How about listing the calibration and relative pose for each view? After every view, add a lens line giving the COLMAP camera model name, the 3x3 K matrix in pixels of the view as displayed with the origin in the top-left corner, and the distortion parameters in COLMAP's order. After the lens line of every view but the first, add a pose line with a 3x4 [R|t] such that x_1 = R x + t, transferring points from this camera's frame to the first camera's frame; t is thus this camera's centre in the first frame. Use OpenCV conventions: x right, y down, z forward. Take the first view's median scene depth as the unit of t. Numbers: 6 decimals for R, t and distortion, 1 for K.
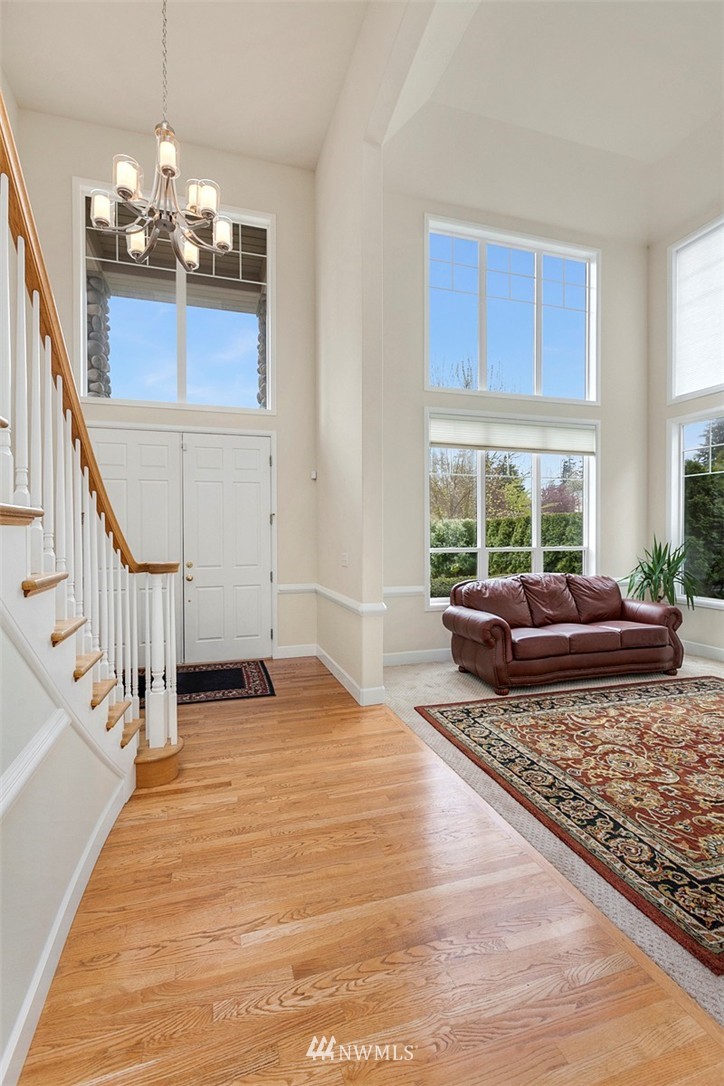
lens RADIAL K [[487.3, 0, 361.9], [0, 487.3, 539.0], [0, 0, 1]] dist [0.000087, -0.001613]
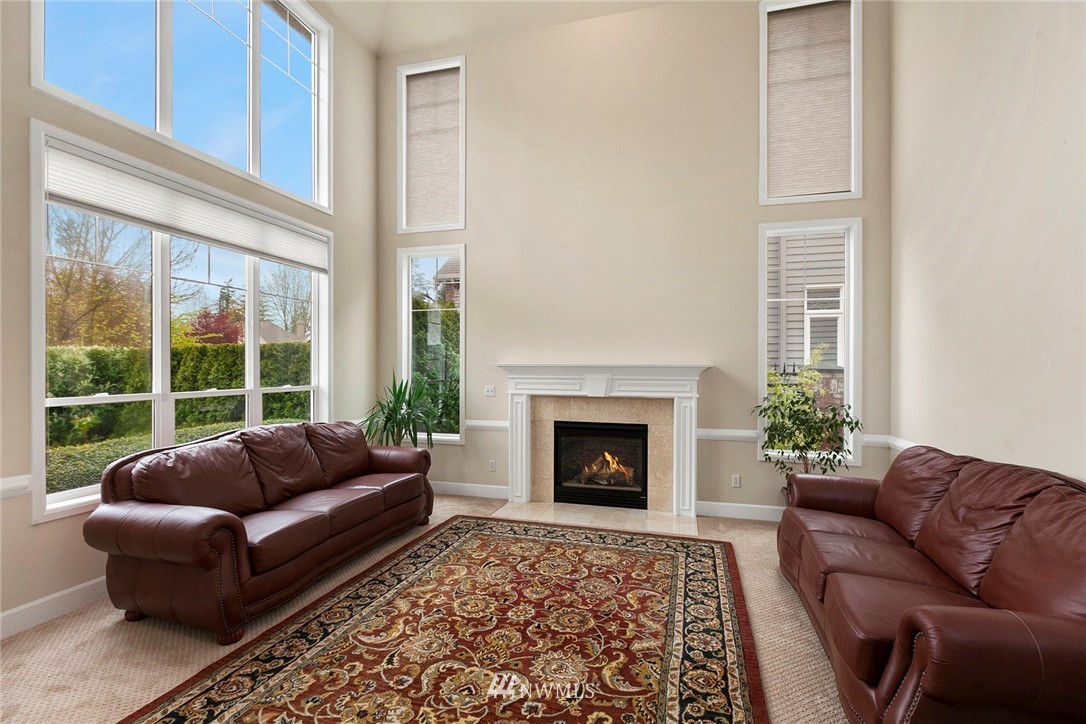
lens RADIAL K [[487.3, 0, 553.3], [0, 487.3, 367.8], [0, 0, 1]] dist [0.000087, -0.001613]
pose [[0.550076, 0.002673, 0.835110, 0.006369], [0.006895, 0.999946, -0.007743, -0.006685], [-0.835086, 0.010017, 0.550028, 0.331904]]
